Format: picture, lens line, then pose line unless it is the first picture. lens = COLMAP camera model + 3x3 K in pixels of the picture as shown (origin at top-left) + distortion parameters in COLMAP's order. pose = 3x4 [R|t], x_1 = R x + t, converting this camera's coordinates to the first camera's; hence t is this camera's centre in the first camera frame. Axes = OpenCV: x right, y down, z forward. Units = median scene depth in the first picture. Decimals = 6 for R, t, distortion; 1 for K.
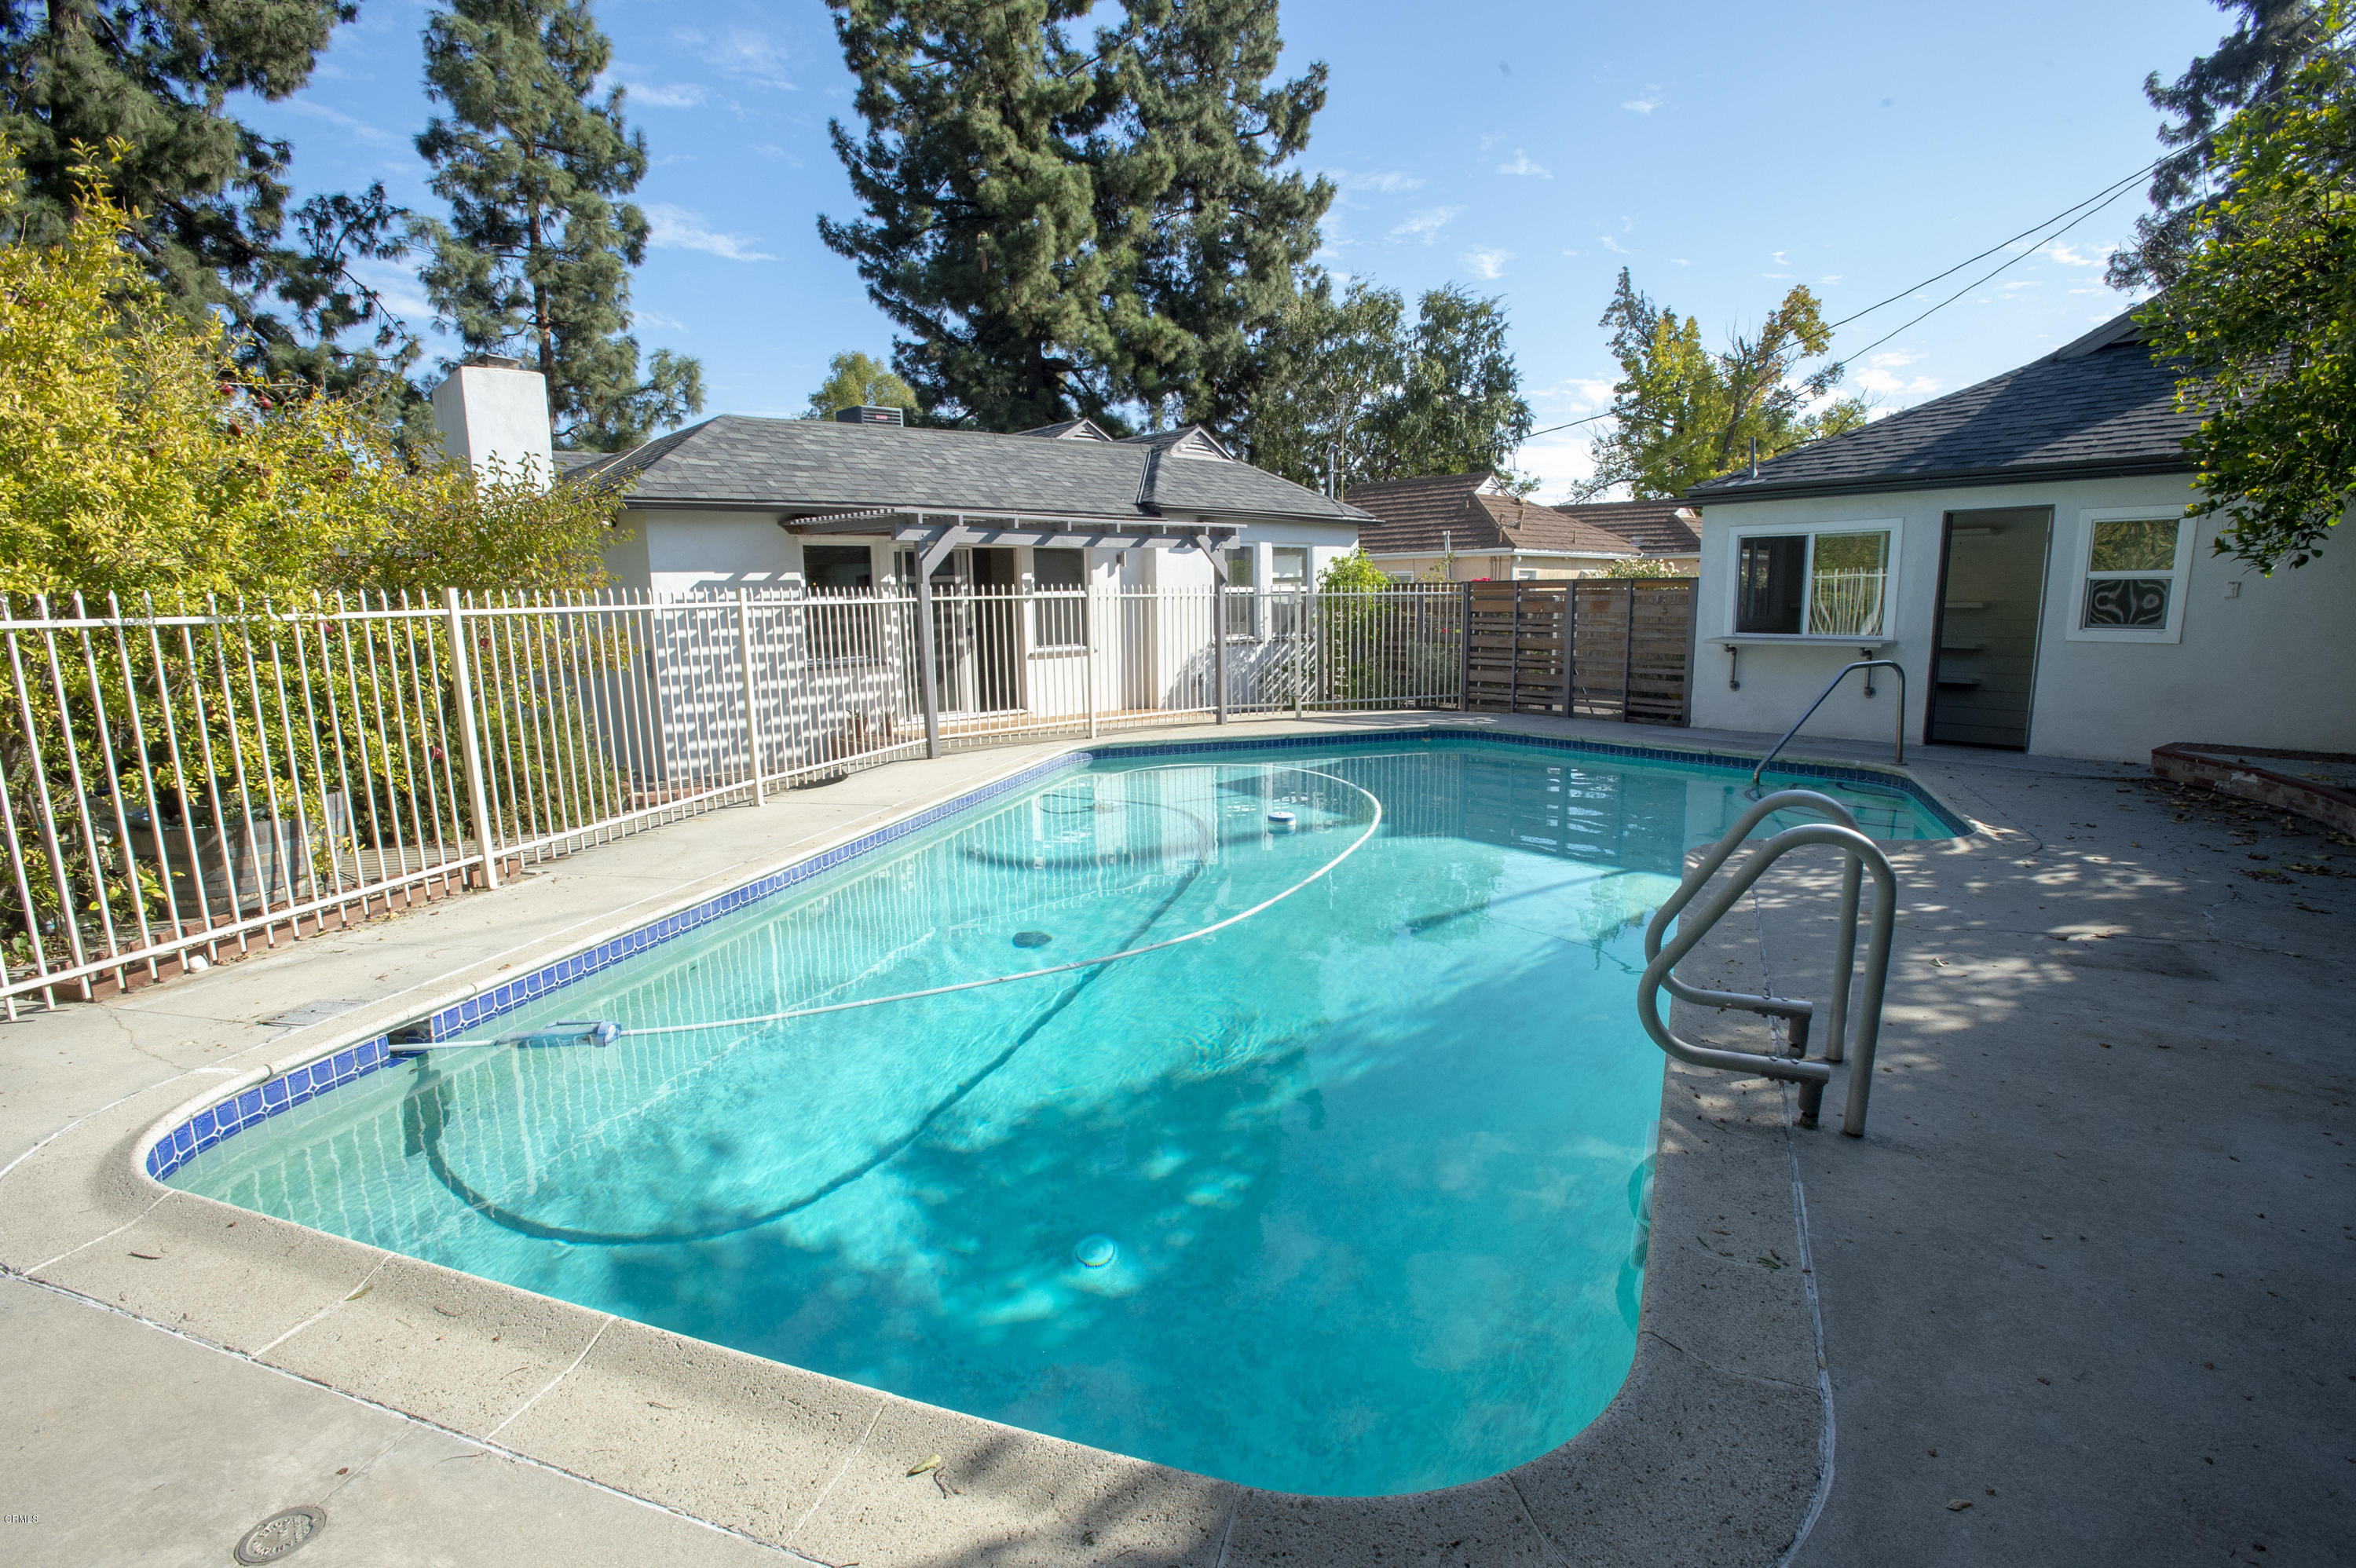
lens RADIAL K [[1174.4, 0, 1178.7], [0, 1174.4, 788.7], [0, 0, 1]] dist [-0.035824, 0.023957]
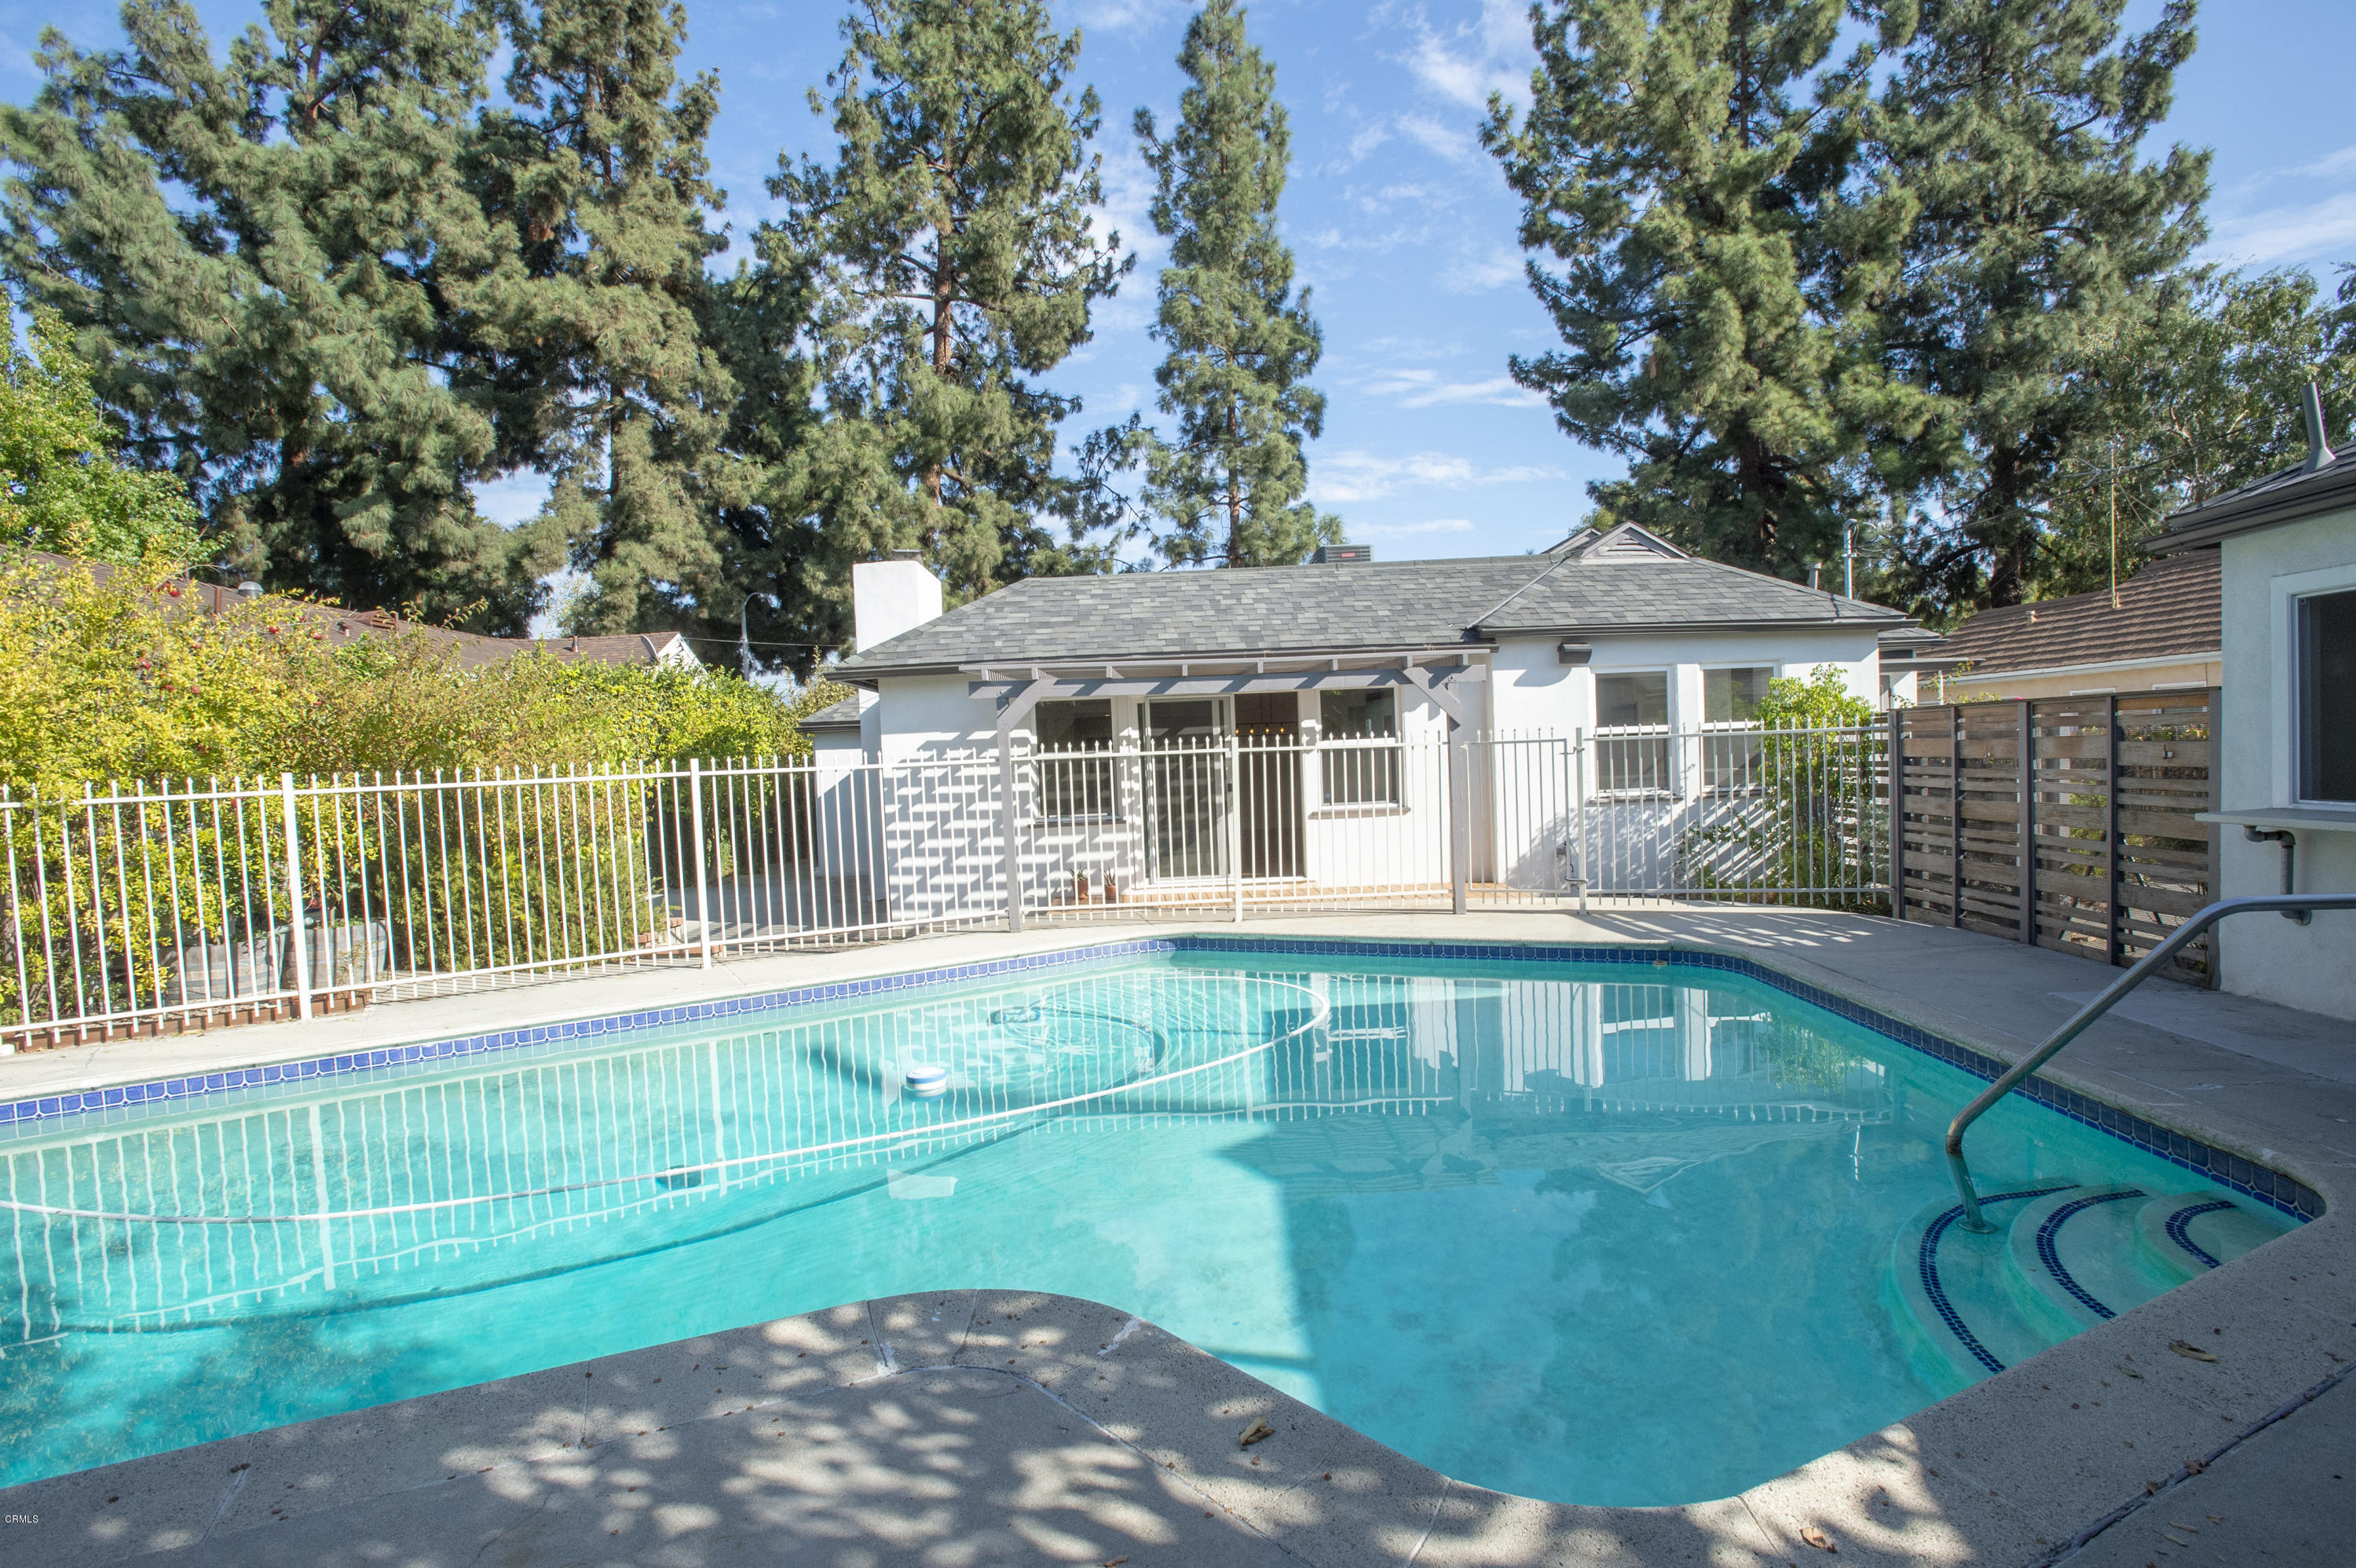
lens RADIAL K [[1174.4, 0, 1178.7], [0, 1174.4, 788.7], [0, 0, 1]] dist [-0.035824, 0.023957]
pose [[0.764710, 0.008321, -0.644321, 0.307893], [-0.079418, 0.993510, -0.081427, -0.047581], [0.639462, 0.113439, 0.760408, 0.244691]]
